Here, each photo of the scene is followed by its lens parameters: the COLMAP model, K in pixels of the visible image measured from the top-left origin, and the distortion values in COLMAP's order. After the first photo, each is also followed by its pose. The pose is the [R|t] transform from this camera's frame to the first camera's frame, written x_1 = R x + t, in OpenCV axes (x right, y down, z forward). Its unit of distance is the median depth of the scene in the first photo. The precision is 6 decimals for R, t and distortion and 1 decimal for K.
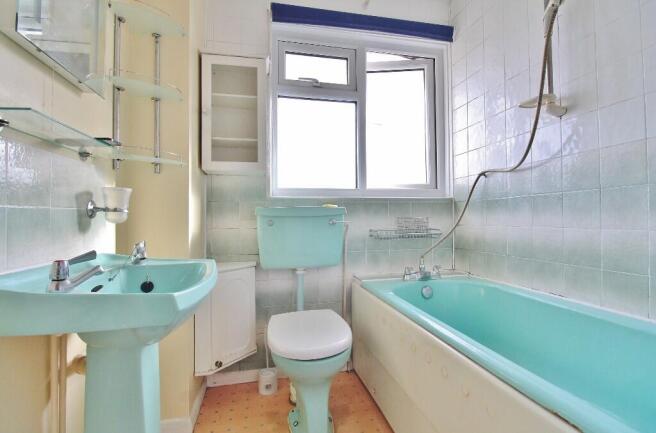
lens RADIAL K [[307.7, 0, 325.3], [0, 307.7, 214.8], [0, 0, 1]] dist [-0.005948, -0.005280]
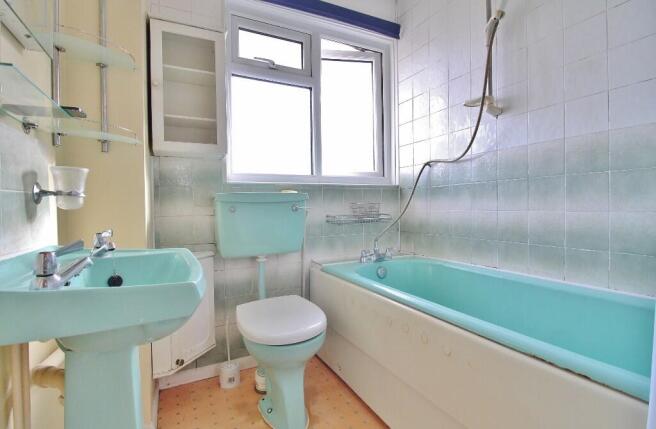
lens RADIAL K [[310.7, 0, 326.7], [0, 310.7, 211.8], [0, 0, 1]] dist [-0.006386, -0.004181]
pose [[0.968970, -0.011032, 0.246934, -0.136788], [0.003934, 0.999565, 0.029219, 0.007716], [-0.247149, -0.027341, 0.968592, -0.000724]]
